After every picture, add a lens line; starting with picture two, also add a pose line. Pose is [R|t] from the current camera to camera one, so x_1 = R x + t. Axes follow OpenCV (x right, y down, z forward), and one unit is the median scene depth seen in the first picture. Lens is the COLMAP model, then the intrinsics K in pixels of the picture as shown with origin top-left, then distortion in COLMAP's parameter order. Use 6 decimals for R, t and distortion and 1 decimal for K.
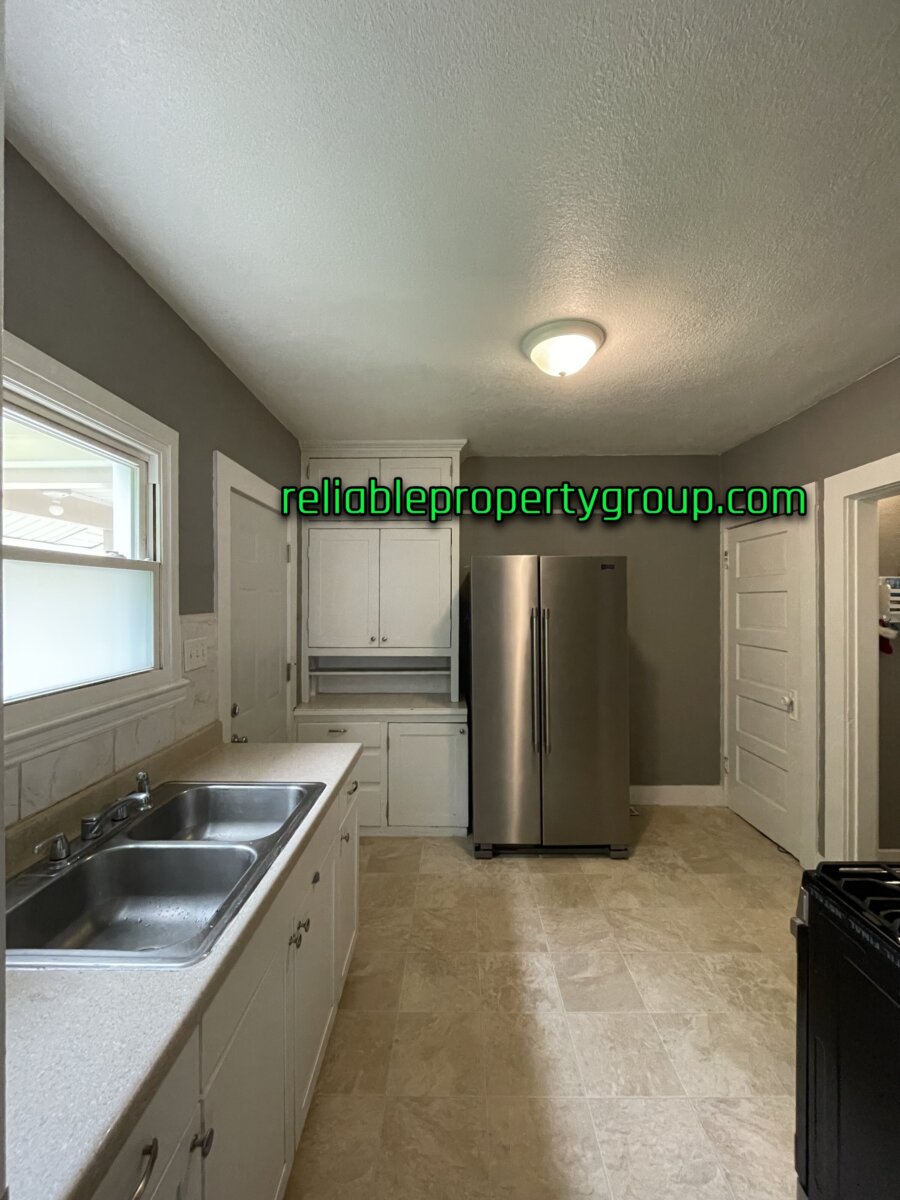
lens RADIAL K [[488.2, 0, 449.7], [0, 488.2, 602.3], [0, 0, 1]] dist [0.000111, 0.000130]
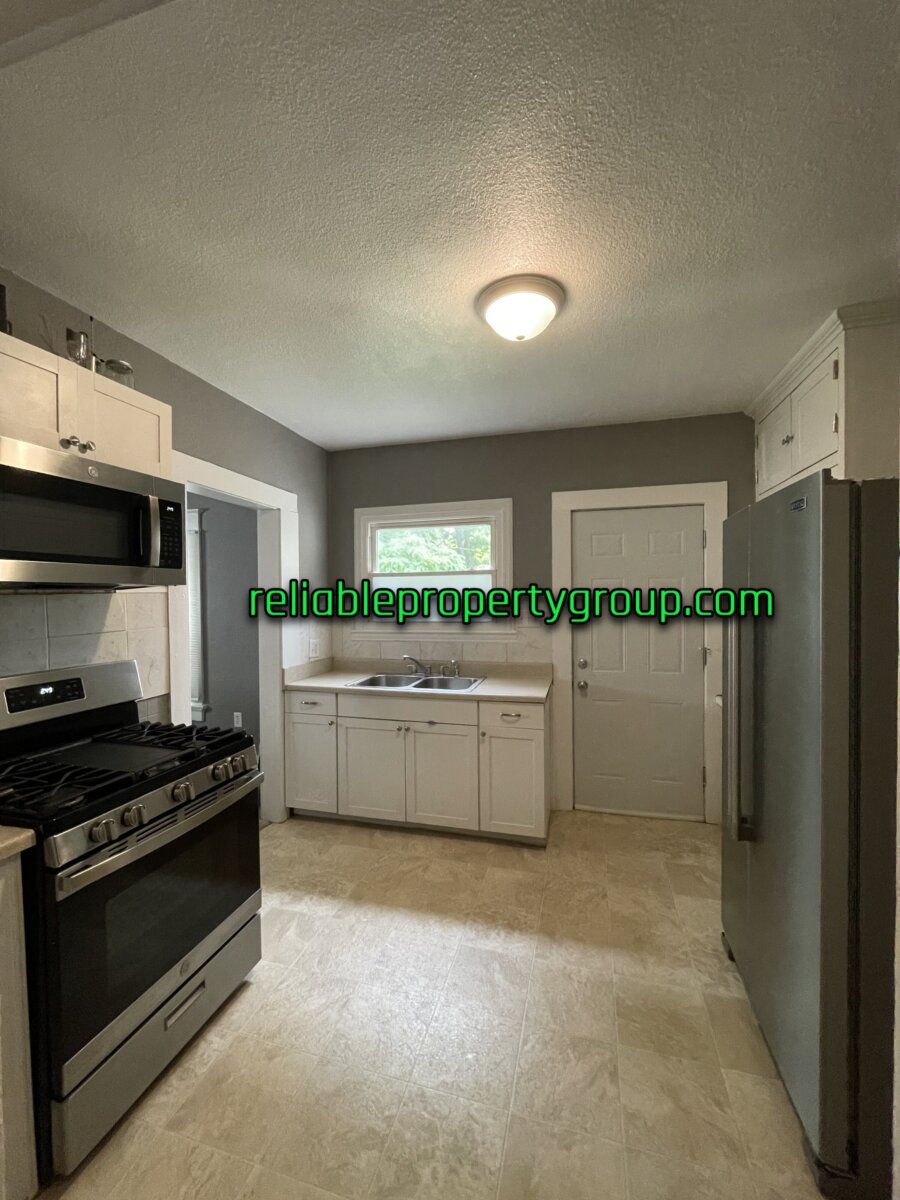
lens RADIAL K [[488.2, 0, 451.2], [0, 488.2, 600.0], [0, 0, 1]] dist [0.000111, 0.000130]
pose [[-0.258045, 0.010100, -0.966080, 1.098561], [0.005567, 0.999944, 0.008967, 0.018603], [0.966117, -0.003065, -0.258087, 1.047690]]
